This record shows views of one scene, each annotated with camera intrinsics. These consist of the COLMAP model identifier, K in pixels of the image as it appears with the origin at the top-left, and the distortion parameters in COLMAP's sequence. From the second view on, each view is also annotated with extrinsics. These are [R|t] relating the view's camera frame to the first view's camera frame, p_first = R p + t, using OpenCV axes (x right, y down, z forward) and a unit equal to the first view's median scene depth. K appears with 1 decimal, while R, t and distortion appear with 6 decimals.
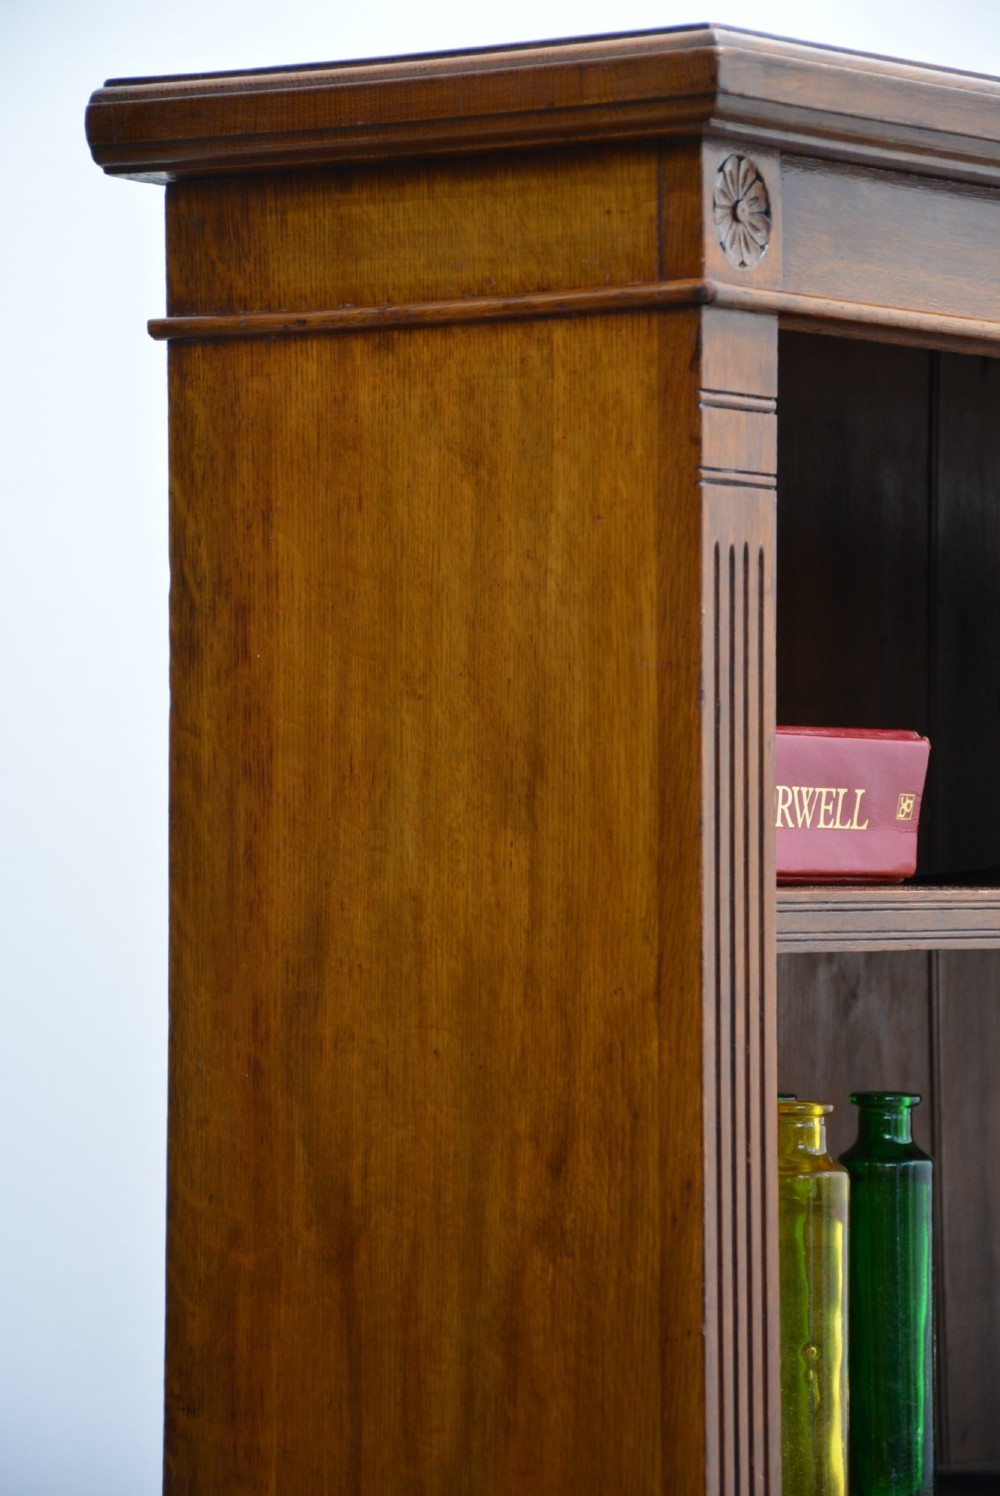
lens RADIAL K [[5733.4, 0, 500.0], [0, 5733.4, 748.0], [0, 0, 1]] dist [1.270139, 2.556563]
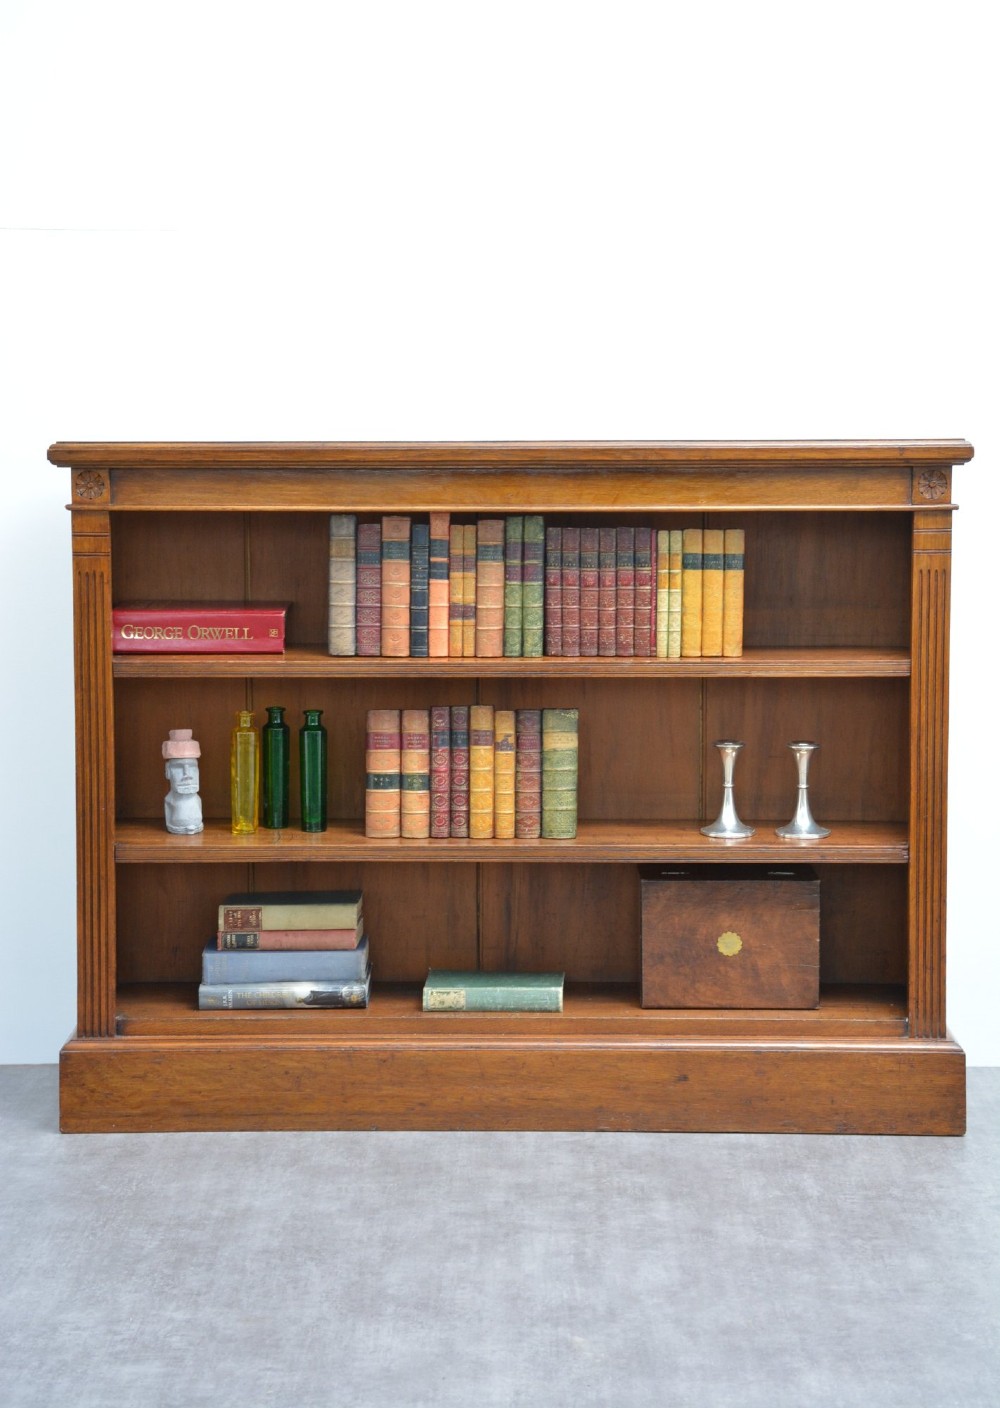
lens RADIAL K [[2675.8, 0, 500.3], [0, 2675.8, 665.1], [0, 0, 1]] dist [0.293831, 0.179608]
pose [[0.565898, 0.098875, -0.818525, 1.613619], [0.014570, 0.991429, 0.129834, -0.195745], [0.824346, -0.085399, 0.559607, 0.212227]]
